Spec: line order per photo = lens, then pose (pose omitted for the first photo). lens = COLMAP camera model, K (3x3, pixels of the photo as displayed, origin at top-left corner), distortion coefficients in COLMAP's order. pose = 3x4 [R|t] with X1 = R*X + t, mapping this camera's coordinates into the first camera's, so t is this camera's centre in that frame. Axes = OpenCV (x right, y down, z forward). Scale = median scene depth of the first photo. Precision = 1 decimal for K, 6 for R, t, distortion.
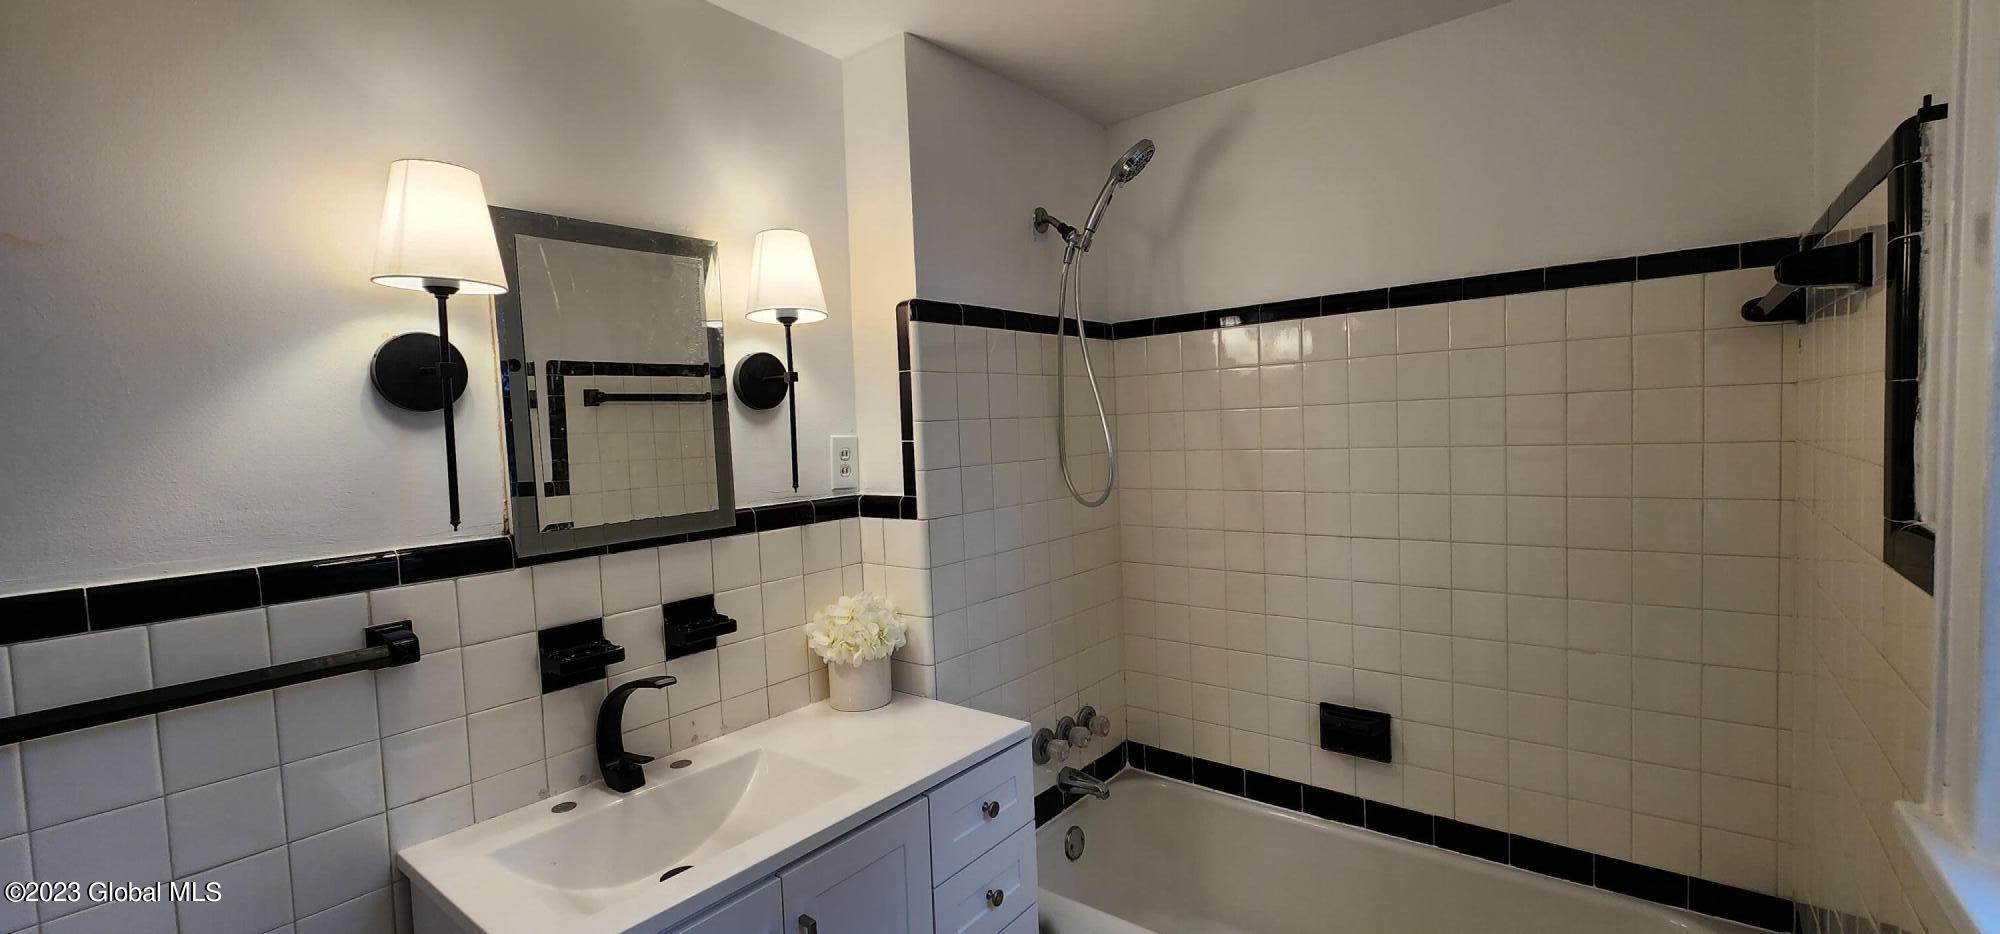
lens RADIAL K [[819.9, 0, 1000.0], [0, 819.9, 467.0], [0, 0, 1]] dist [0.001756, -0.002379]
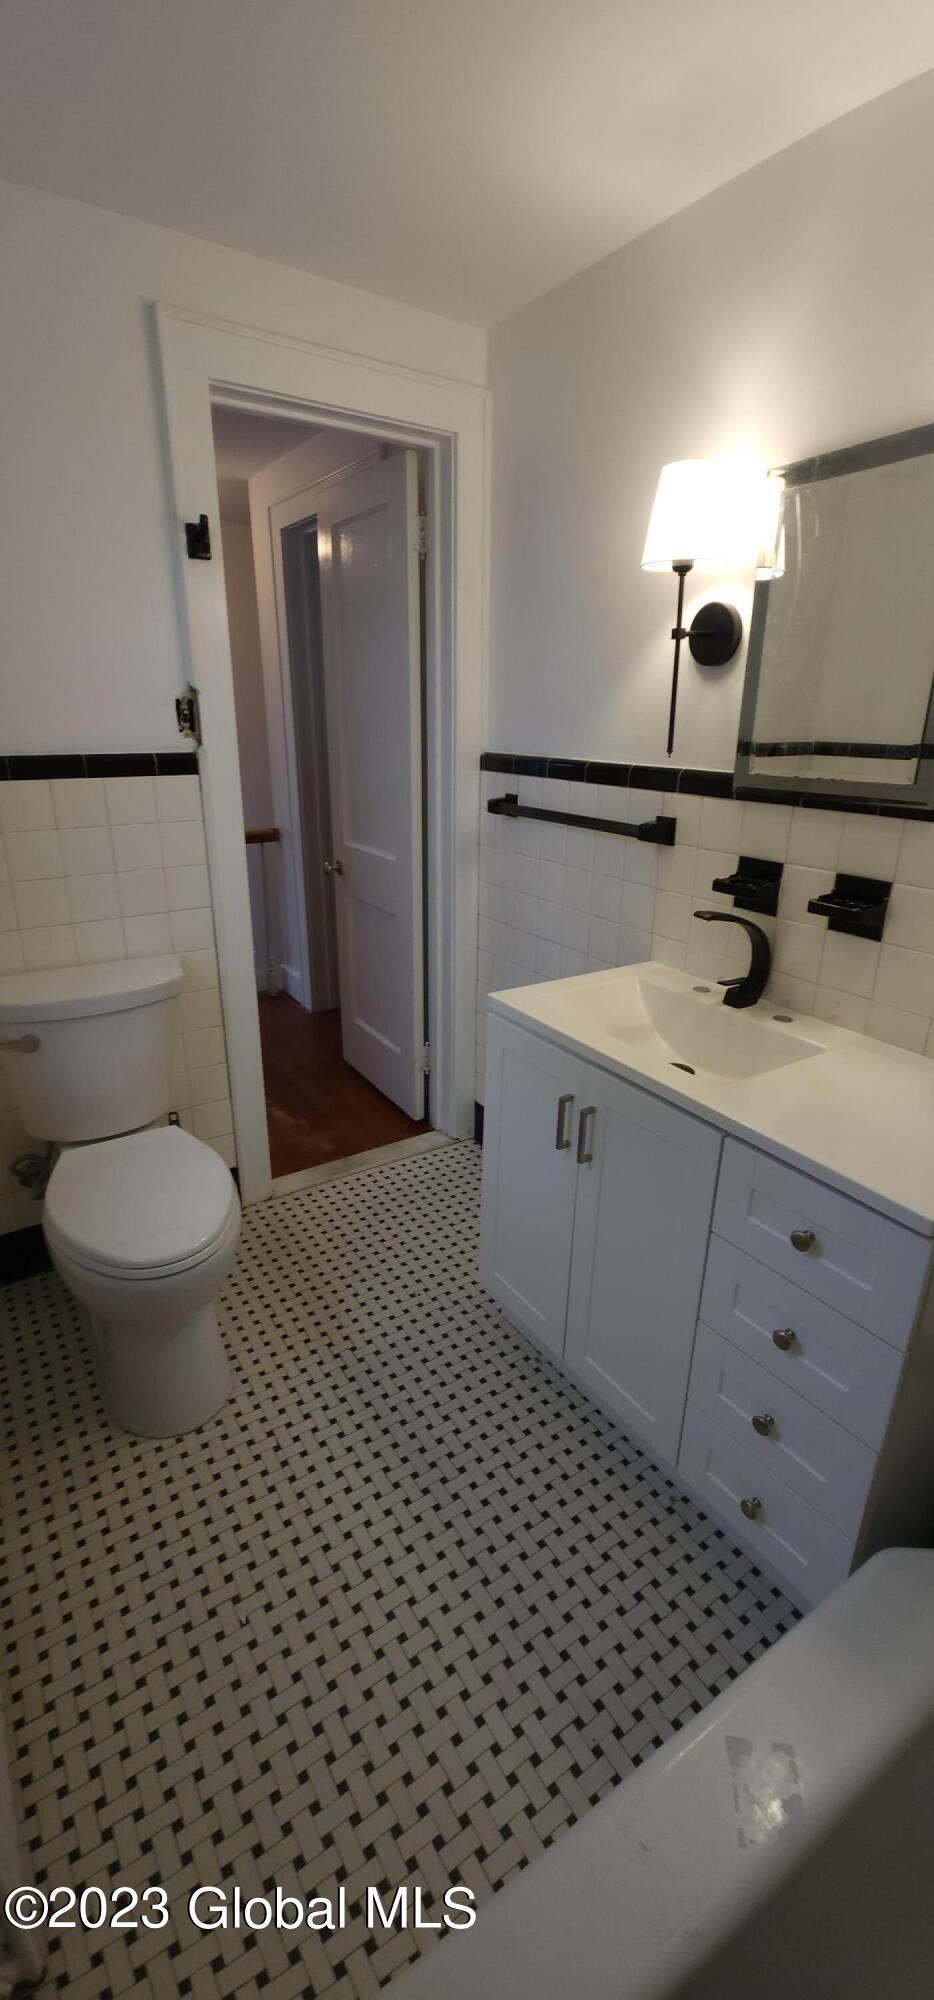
lens RADIAL K [[844.4, 0, 455.0], [0, 844.4, 989.5], [0, 0, 1]] dist [0.027474, -0.000110]
pose [[-0.326001, 0.345095, -0.880132, 0.702676], [-0.039414, 0.925222, 0.377374, -0.071446], [0.944547, 0.157714, -0.288022, 0.904136]]
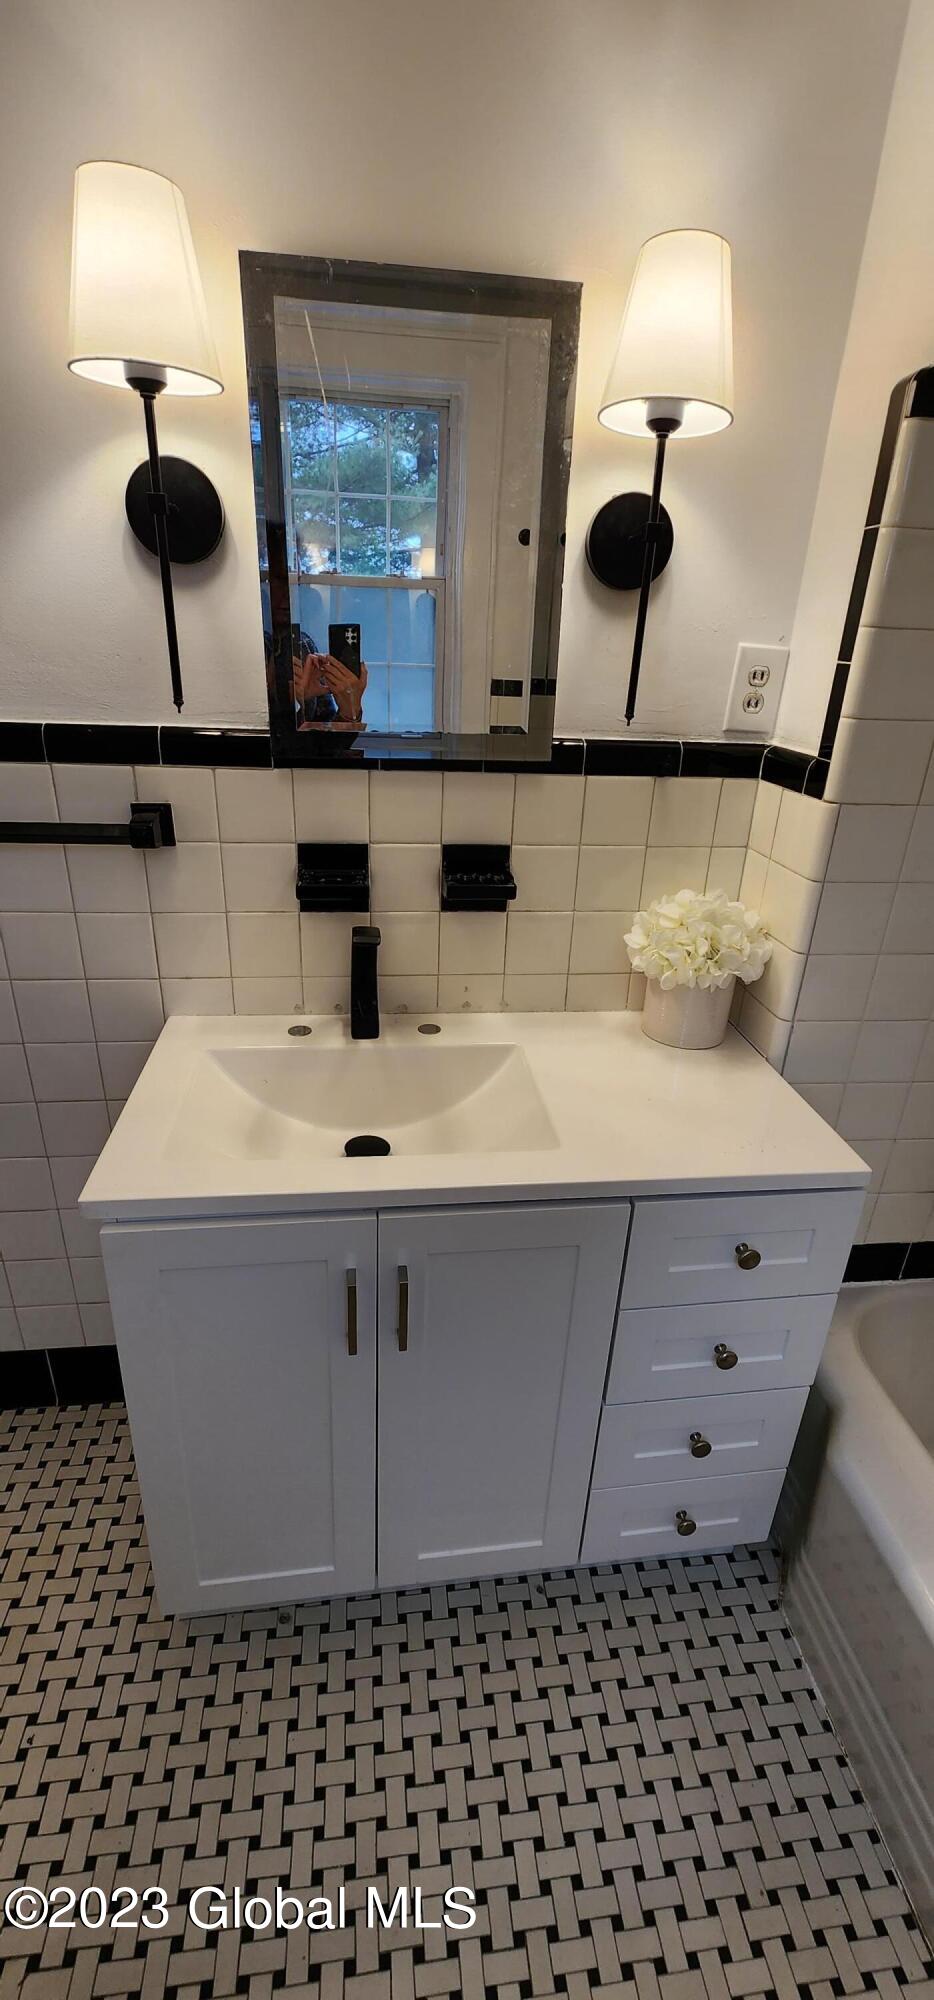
lens RADIAL K [[819.9, 0, 471.1], [0, 819.9, 998.2], [0, 0, 1]] dist [0.001756, -0.002379]
pose [[0.715505, 0.342099, -0.609115, 0.165418], [-0.105693, 0.914871, 0.389667, -0.014835], [0.690566, -0.214429, 0.690752, 0.428857]]
